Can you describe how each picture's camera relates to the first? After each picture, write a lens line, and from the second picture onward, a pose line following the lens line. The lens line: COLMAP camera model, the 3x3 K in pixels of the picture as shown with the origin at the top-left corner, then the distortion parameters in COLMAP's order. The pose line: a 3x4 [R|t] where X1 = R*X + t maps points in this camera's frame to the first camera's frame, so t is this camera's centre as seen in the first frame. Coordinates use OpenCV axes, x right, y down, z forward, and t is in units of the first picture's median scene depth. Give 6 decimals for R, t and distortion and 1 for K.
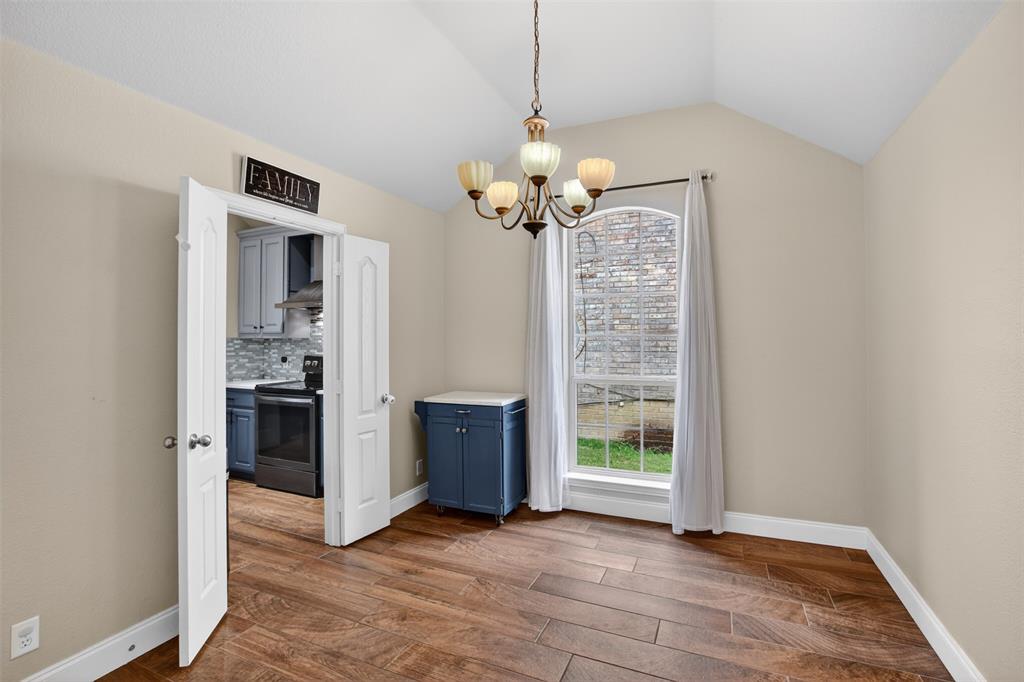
lens RADIAL K [[469.8, 0, 511.0], [0, 469.8, 331.0], [0, 0, 1]] dist [-0.048927, 0.014611]
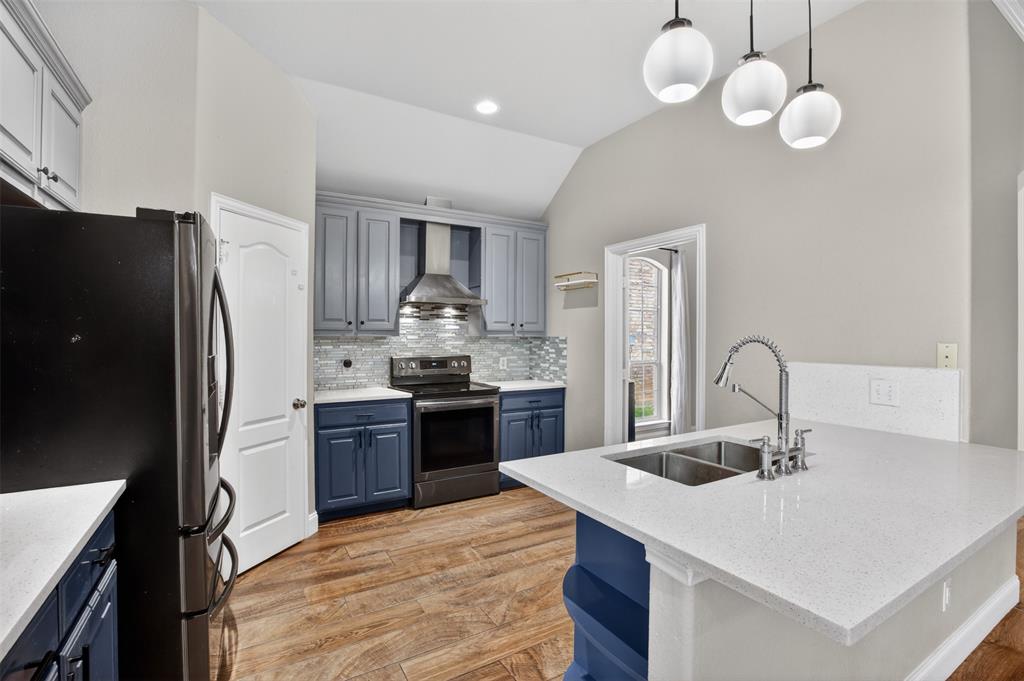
lens RADIAL K [[469.8, 0, 511.0], [0, 469.8, 330.5], [0, 0, 1]] dist [-0.048927, 0.014611]
pose [[0.569419, 0.013819, 0.821931, -1.031980], [-0.011770, 0.999893, -0.008657, 0.008532], [-0.821963, -0.004745, 0.569521, 0.325324]]
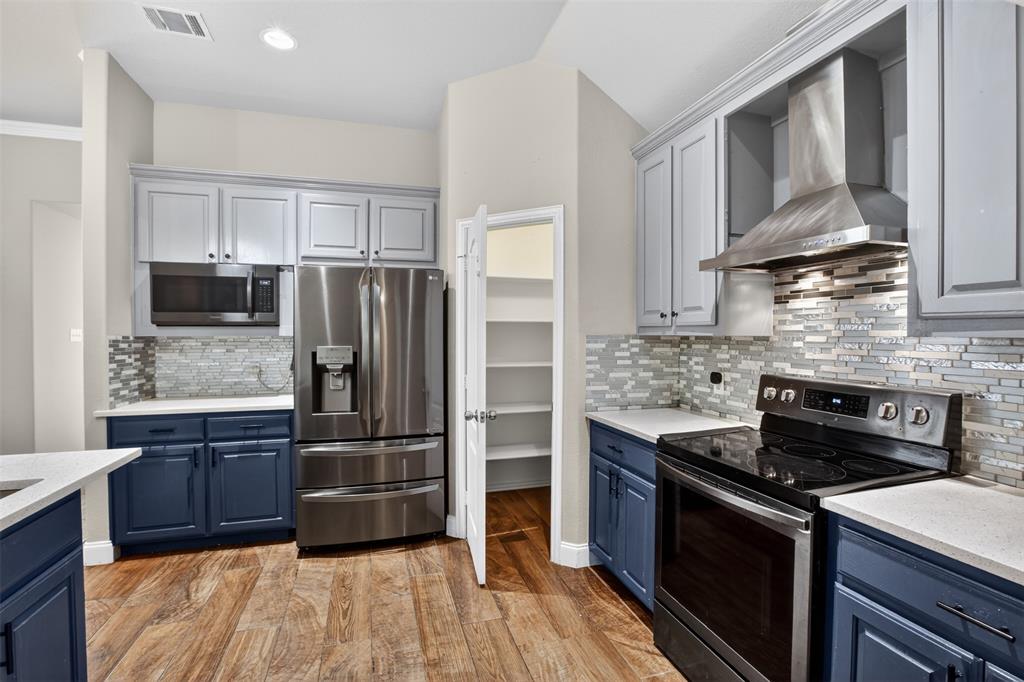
lens RADIAL K [[469.8, 0, 511.0], [0, 469.8, 331.0], [0, 0, 1]] dist [-0.048927, 0.014611]
pose [[0.658886, 0.004163, -0.752231, -0.261608], [0.001816, 0.999973, 0.007124, 0.006068], [0.752241, -0.006060, 0.658861, 0.511386]]
